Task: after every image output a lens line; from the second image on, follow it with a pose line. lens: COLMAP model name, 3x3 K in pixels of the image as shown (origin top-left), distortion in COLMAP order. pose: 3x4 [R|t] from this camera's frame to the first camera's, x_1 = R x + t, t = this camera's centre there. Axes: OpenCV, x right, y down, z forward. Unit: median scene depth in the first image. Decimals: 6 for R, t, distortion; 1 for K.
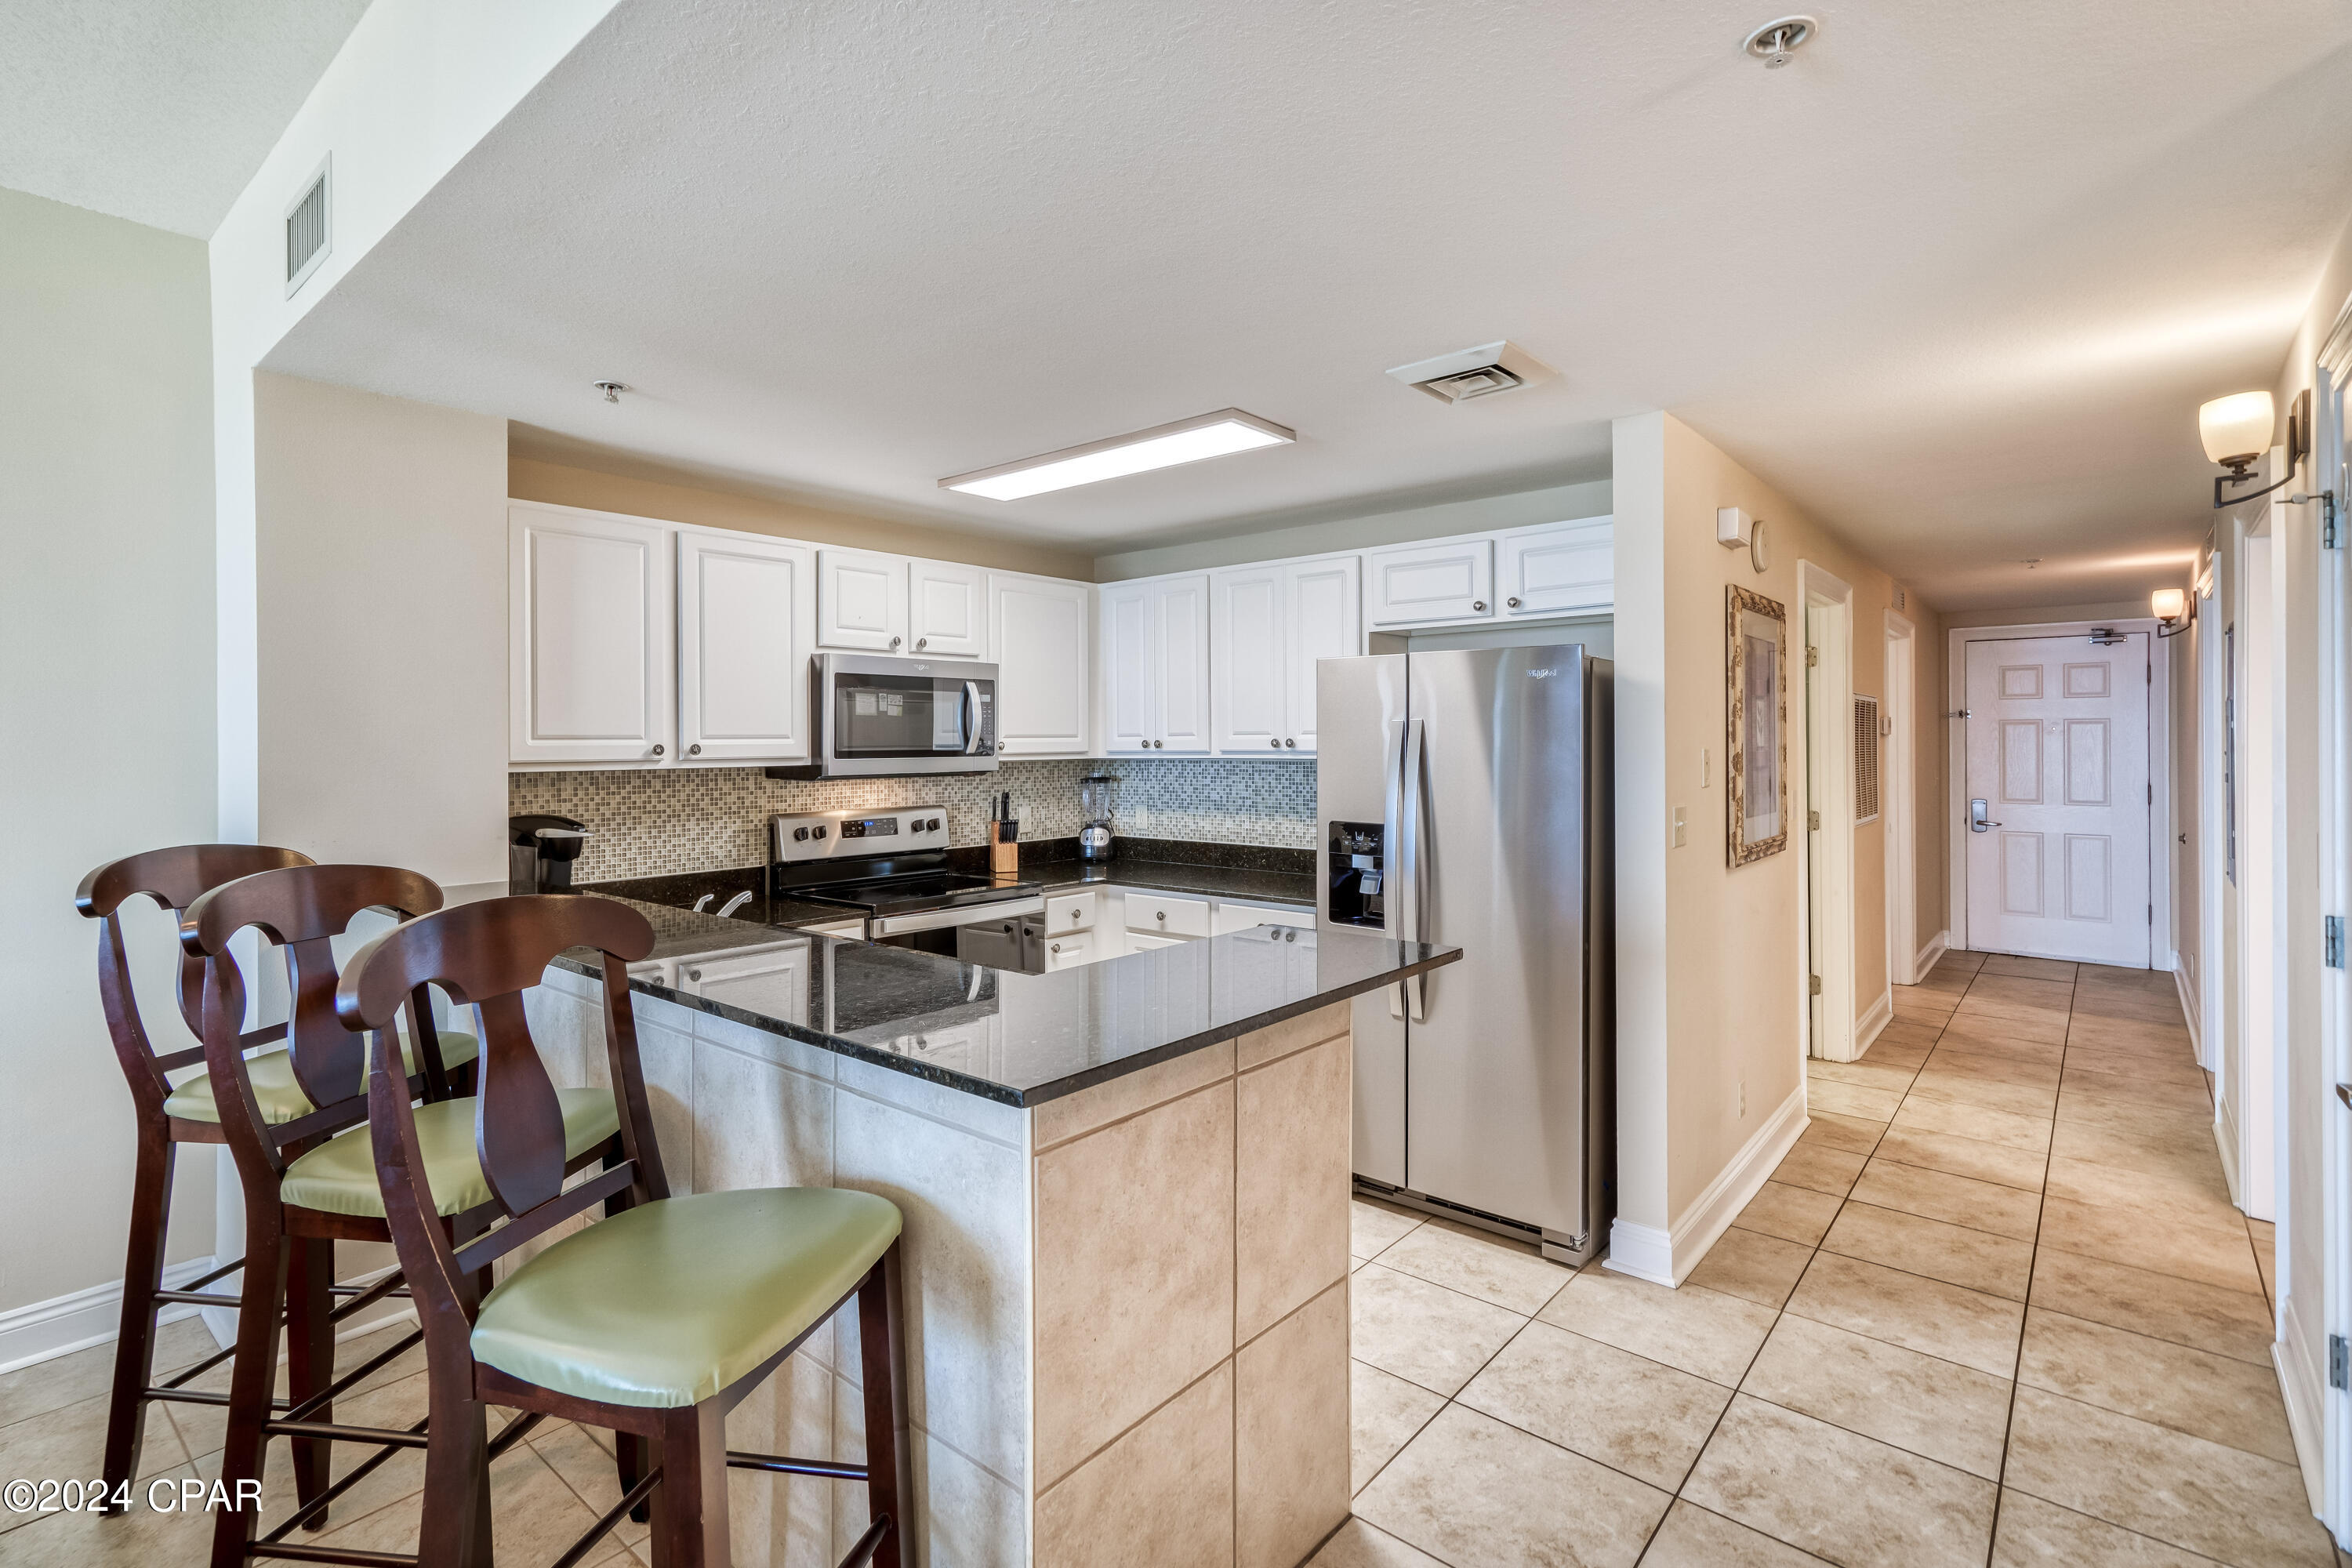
lens RADIAL K [[1100.9, 0, 1175.2], [0, 1100.9, 734.8], [0, 0, 1]] dist [0.002380, 0.000627]
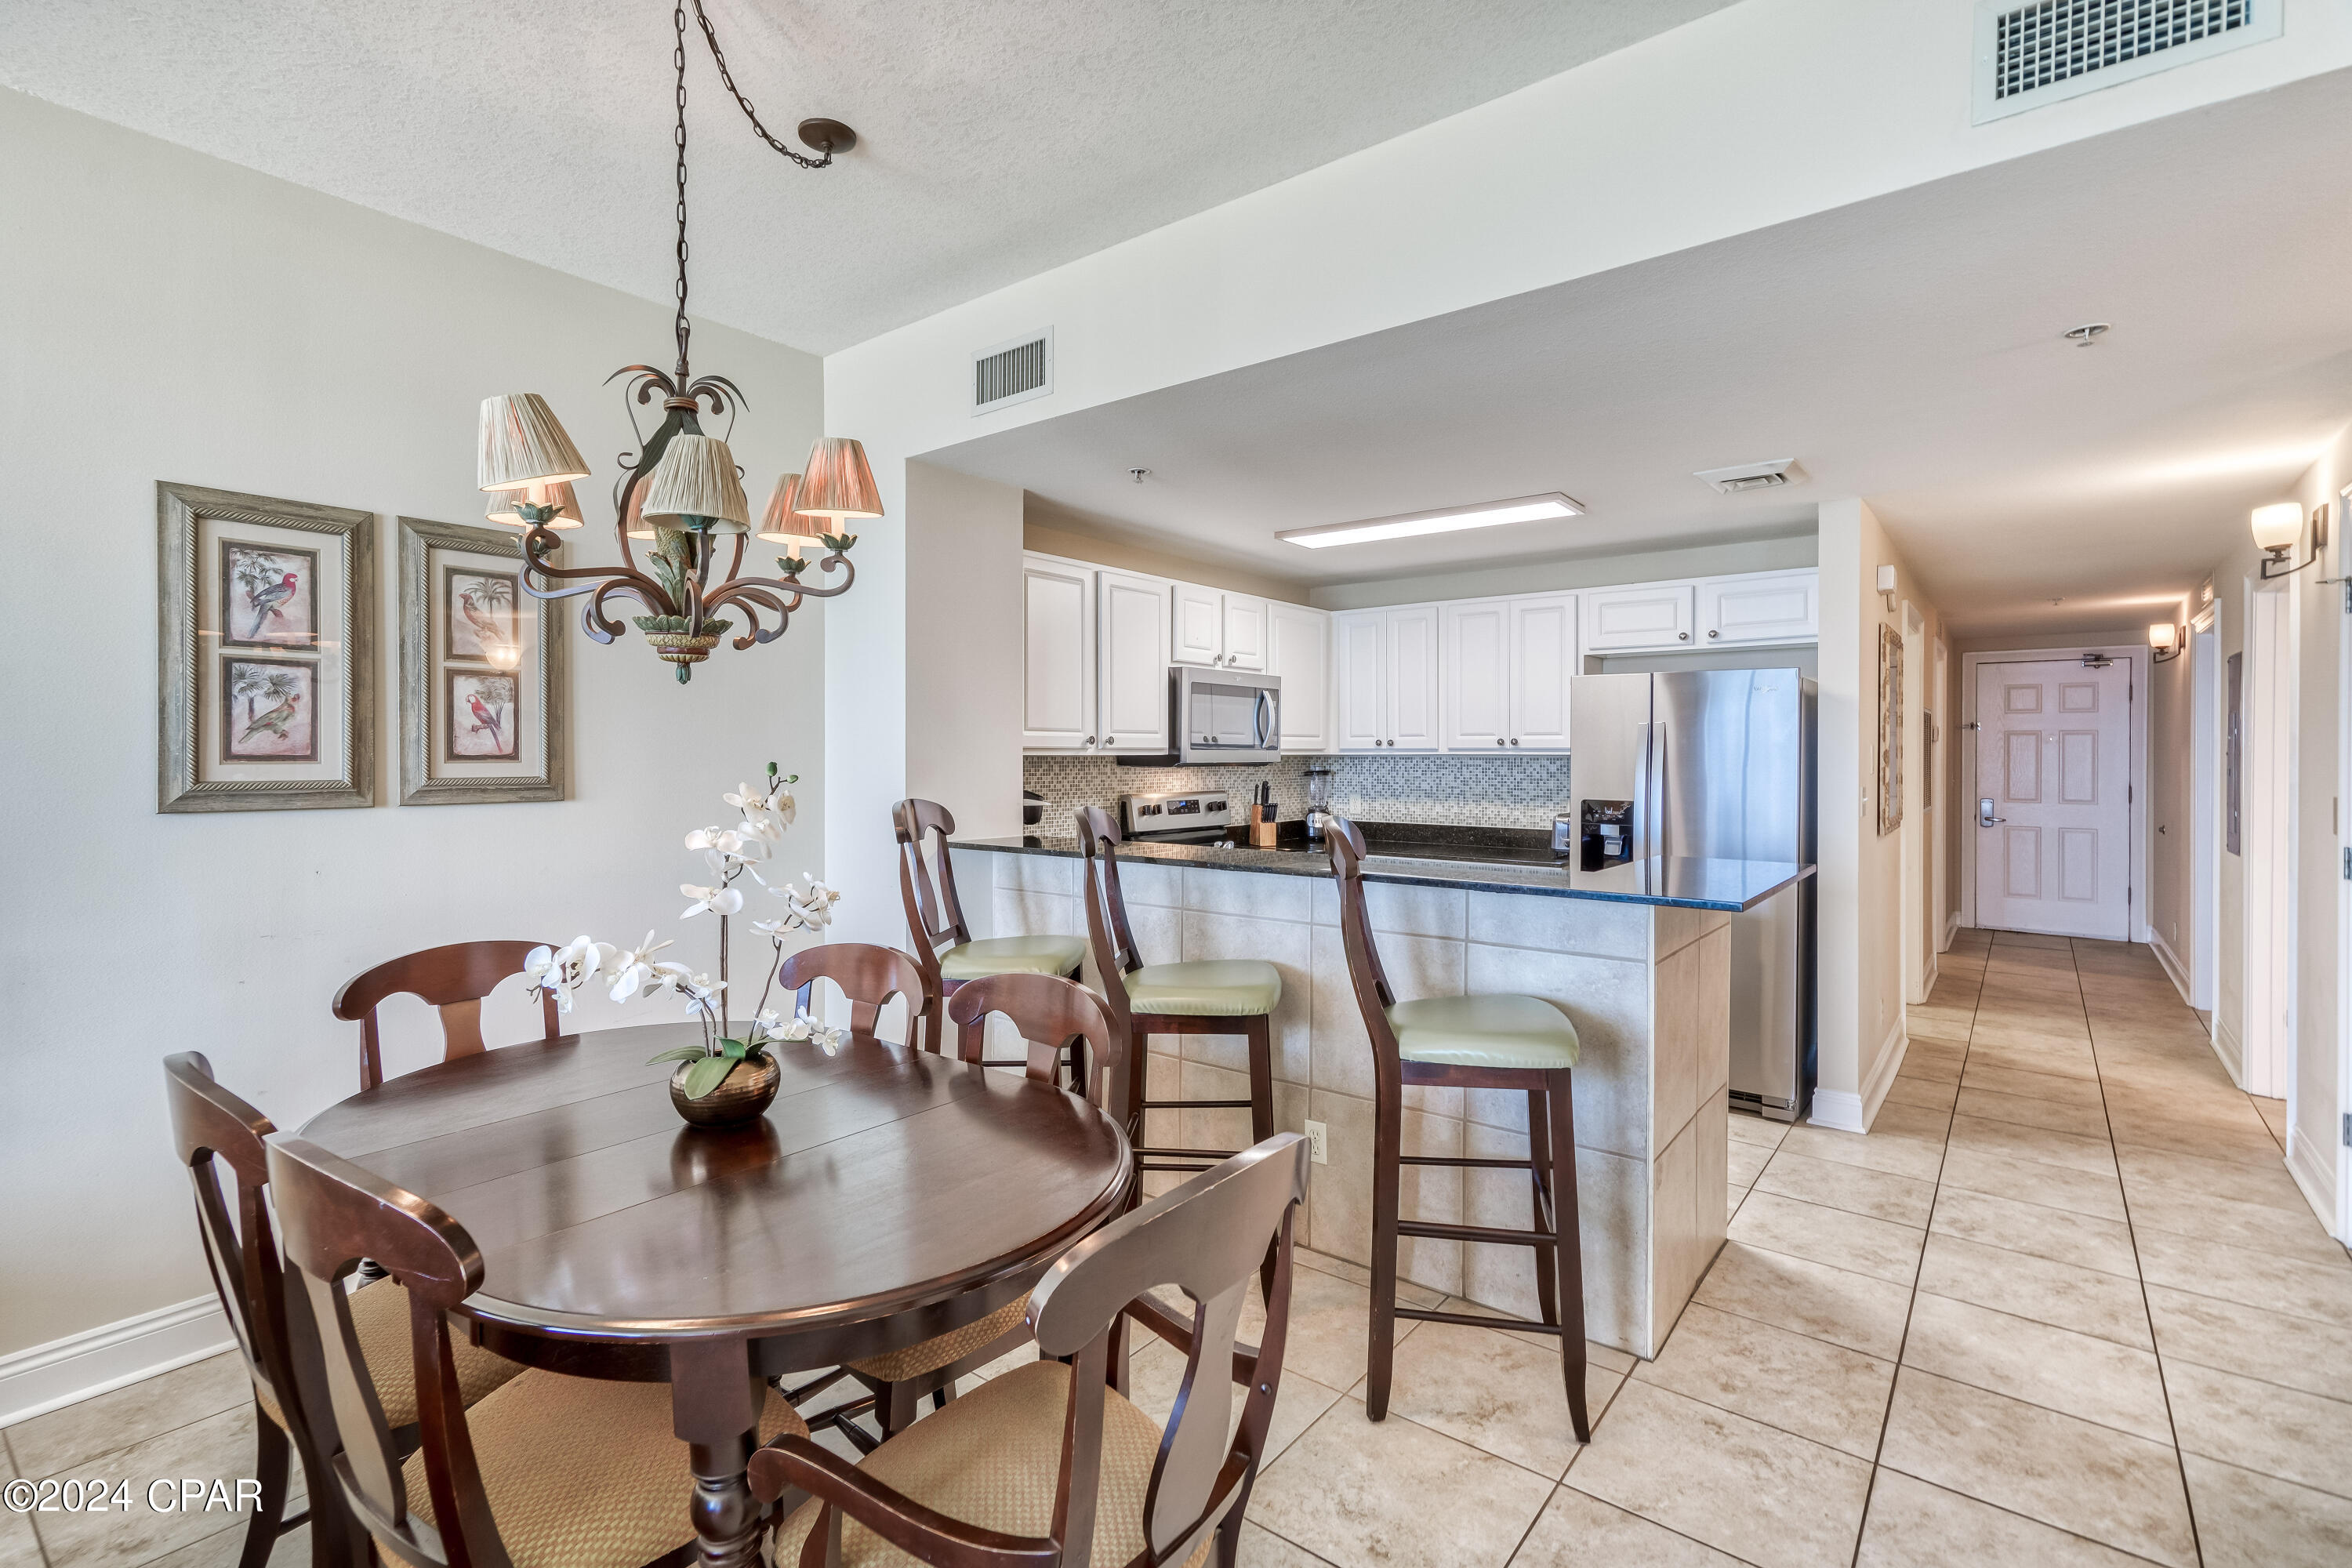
lens RADIAL K [[1084.8, 0, 1191.6], [0, 1084.8, 750.1], [0, 0, 1]] dist [0.001584, 0.000448]
pose [[0.999148, 0.006120, 0.040811, -0.332340], [-0.006287, 0.999972, 0.003960, 0.015251], [-0.040786, -0.004213, 0.999159, -0.240343]]
